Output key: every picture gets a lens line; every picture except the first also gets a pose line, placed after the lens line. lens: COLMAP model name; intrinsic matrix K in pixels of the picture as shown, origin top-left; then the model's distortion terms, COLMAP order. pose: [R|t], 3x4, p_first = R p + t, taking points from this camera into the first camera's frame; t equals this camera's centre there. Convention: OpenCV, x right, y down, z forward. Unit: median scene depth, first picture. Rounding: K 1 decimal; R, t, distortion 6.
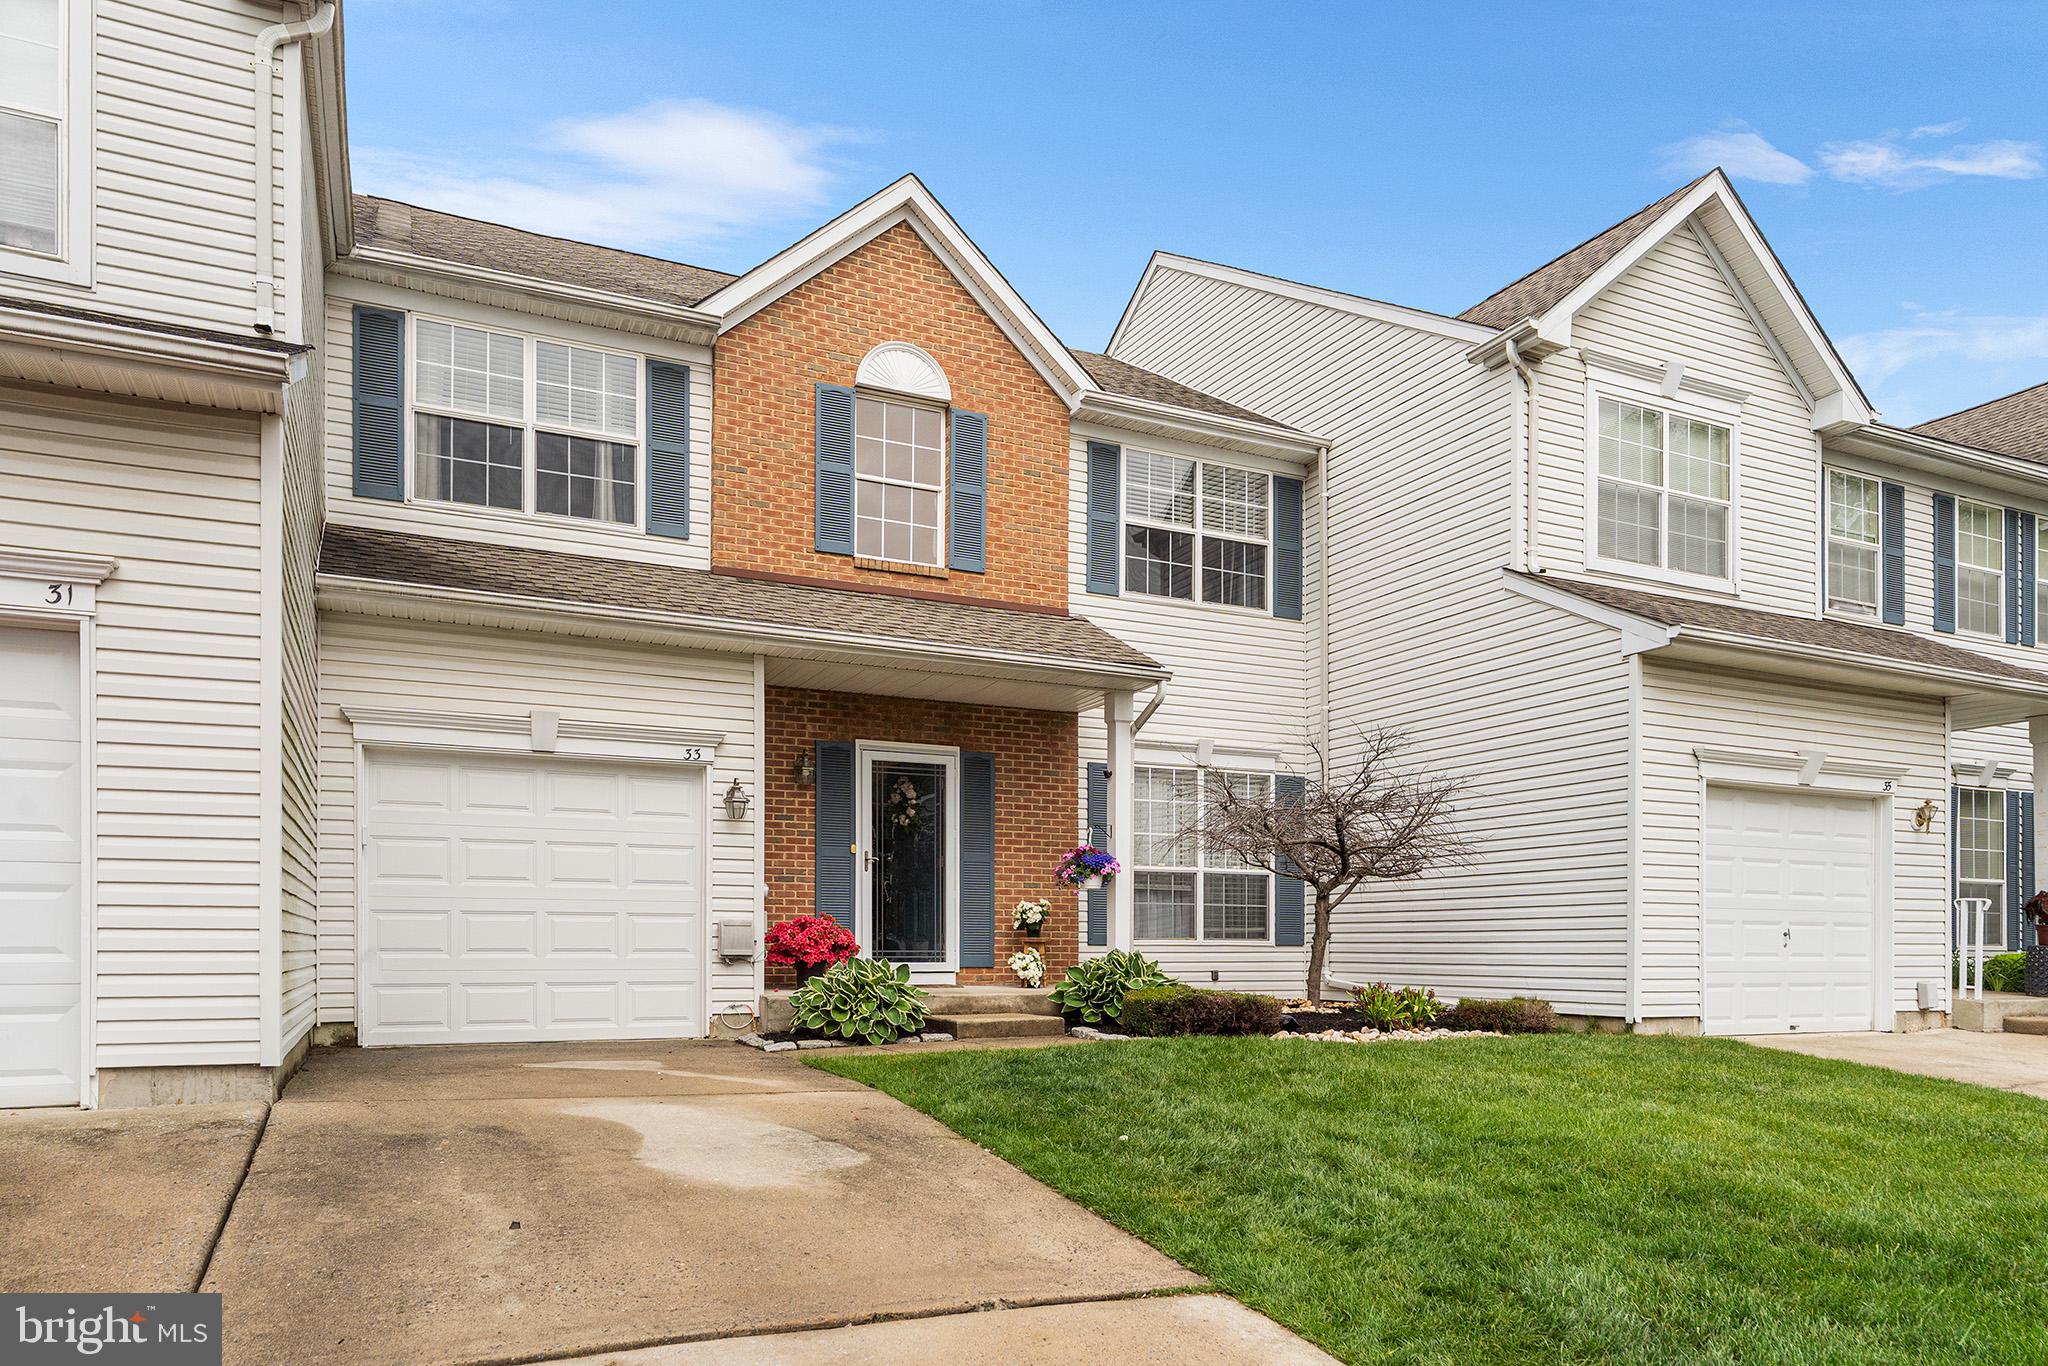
lens RADIAL K [[1372.2, 0, 1023.7], [0, 1372.2, 810.1], [0, 0, 1]] dist [-0.000128, -0.000758]
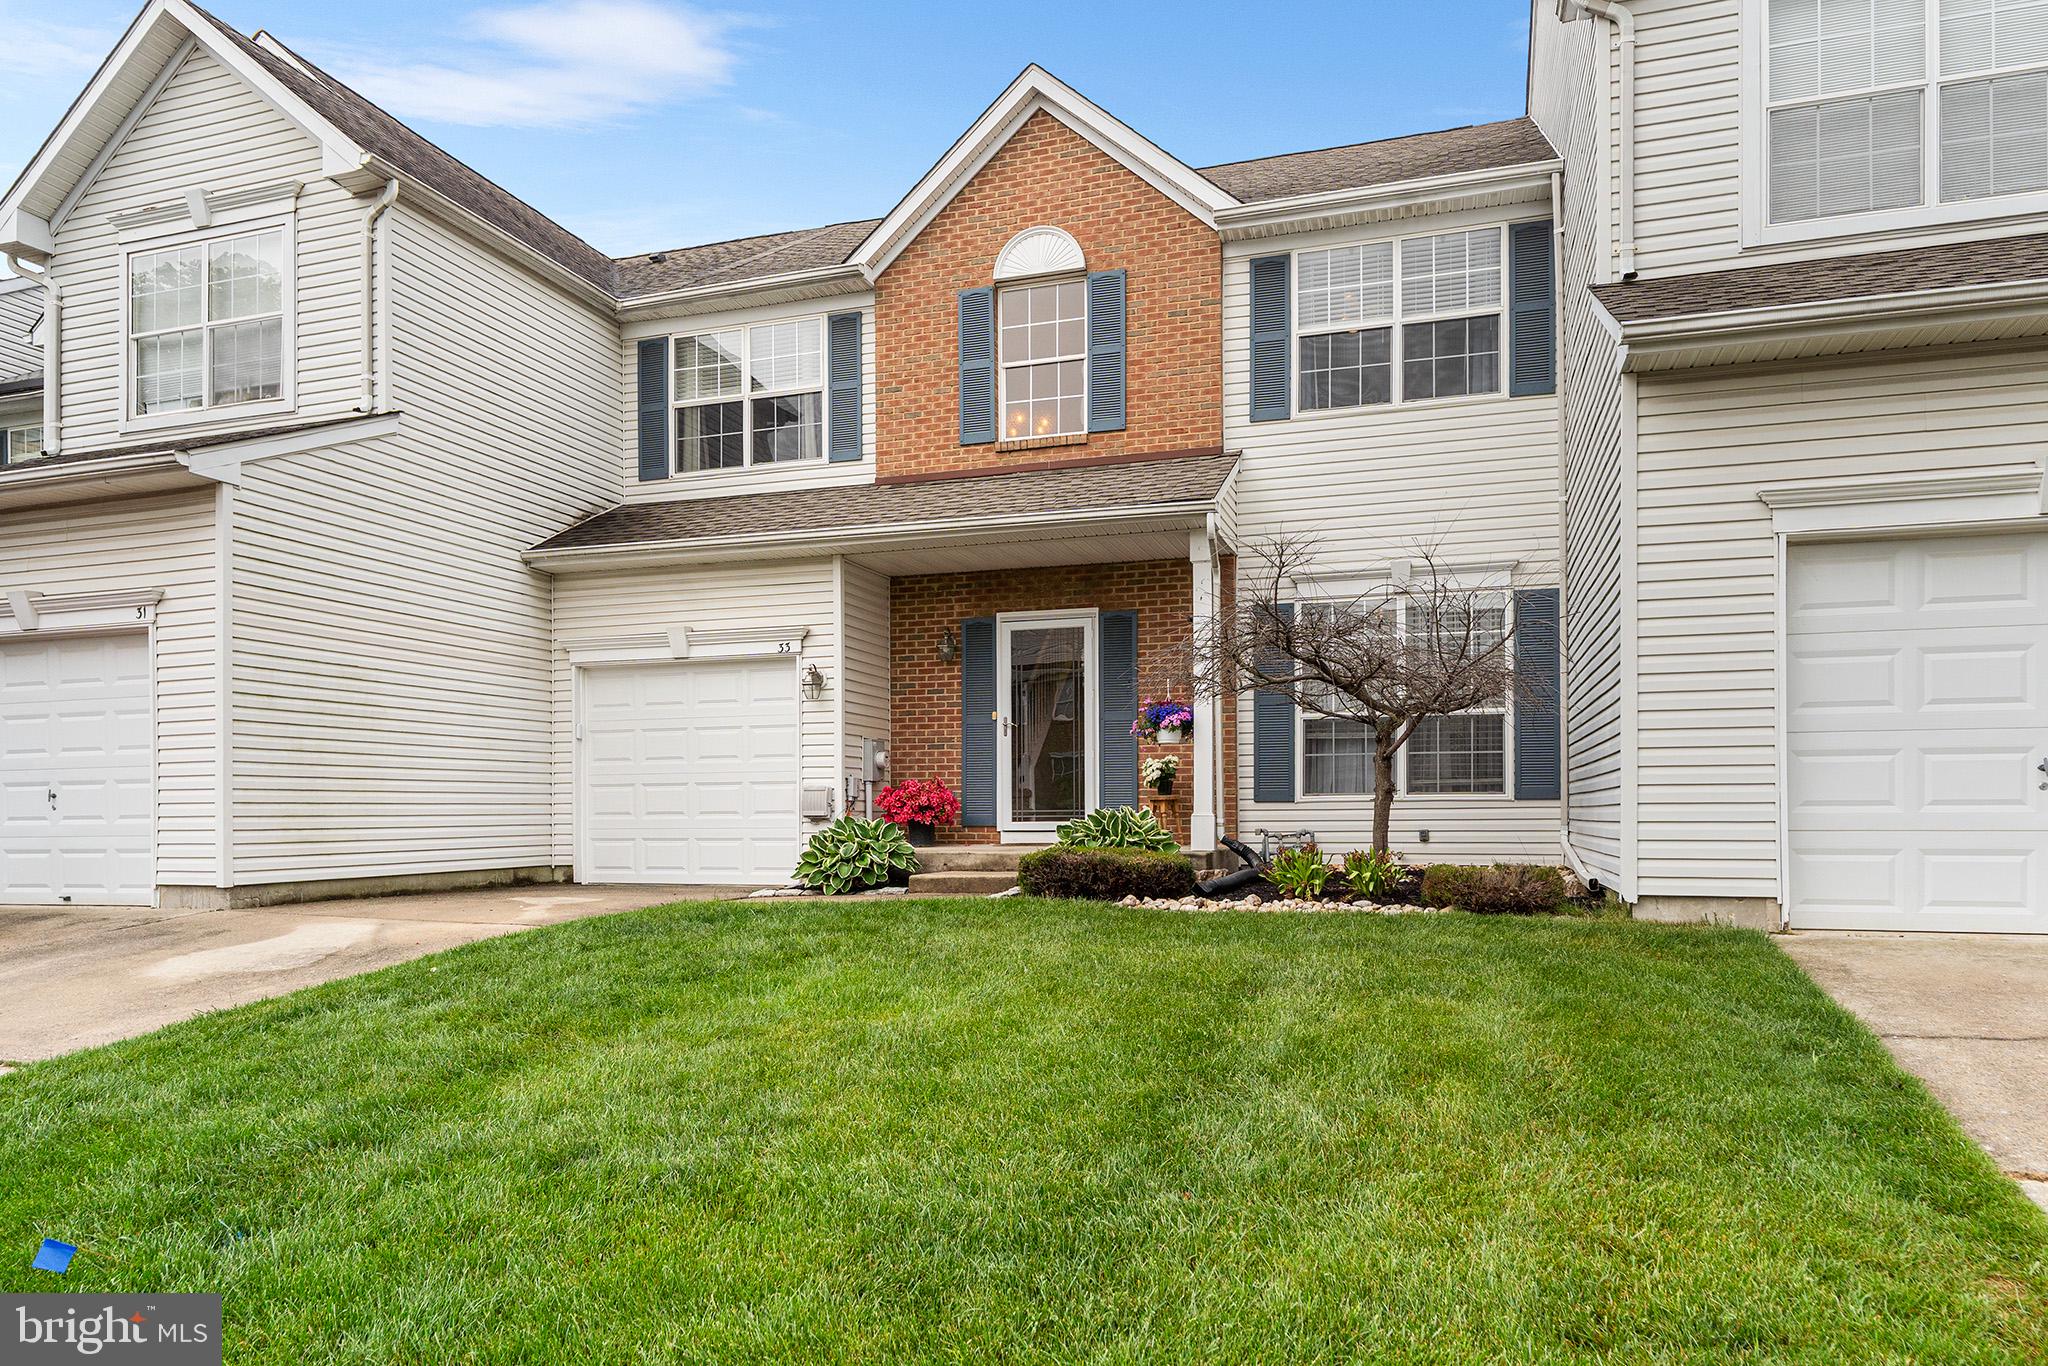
lens RADIAL K [[1326.6, 0, 1024.0], [0, 1326.6, 683.0], [0, 0, 1]] dist [0.001406, 0.000328]
pose [[0.721893, -0.075925, -0.687827, 0.588458], [0.078897, 0.996512, -0.027194, 0.031810], [0.687492, -0.034636, 0.725365, 0.258605]]
